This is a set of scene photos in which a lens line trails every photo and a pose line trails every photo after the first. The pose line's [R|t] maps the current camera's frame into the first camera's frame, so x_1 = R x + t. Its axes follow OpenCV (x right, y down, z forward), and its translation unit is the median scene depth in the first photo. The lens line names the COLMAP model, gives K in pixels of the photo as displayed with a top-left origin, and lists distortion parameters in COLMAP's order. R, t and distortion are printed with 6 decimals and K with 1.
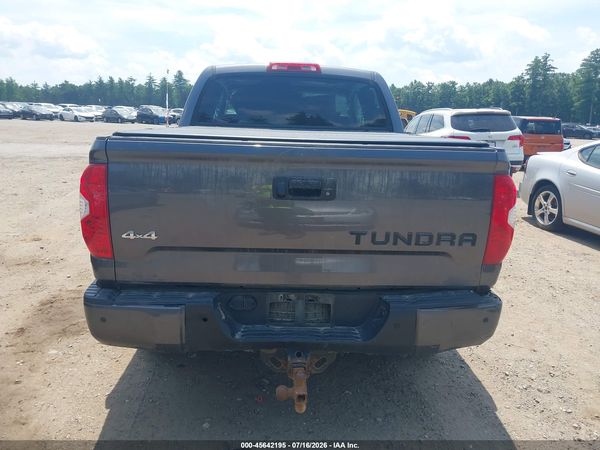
lens RADIAL K [[486.6, 0, 302.6], [0, 486.6, 226.0], [0, 0, 1]] dist [-0.003949, 0.003516]
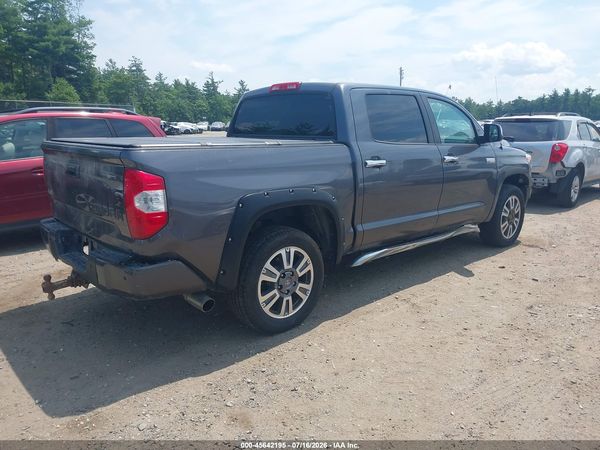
lens RADIAL K [[487.9, 0, 300.0], [0, 487.9, 225.0], [0, 0, 1]] dist [0.007263, 0.005233]
pose [[0.632355, 0.126752, -0.764239, 1.365675], [-0.151535, 0.987704, 0.038429, -0.059300], [0.759713, 0.091508, 0.643787, 0.407015]]
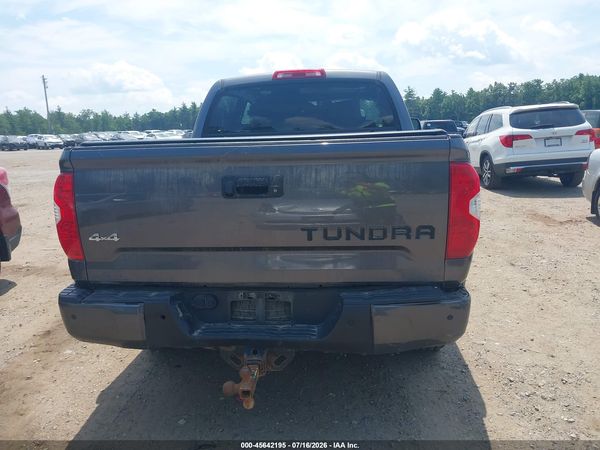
lens RADIAL K [[486.6, 0, 302.6], [0, 486.6, 226.0], [0, 0, 1]] dist [-0.003949, 0.003516]
pose [[0.985787, -0.034154, -0.164492, 0.206901], [0.029697, 0.999124, -0.029479, 0.028966], [0.165355, 0.024175, 0.985938, 0.014421]]
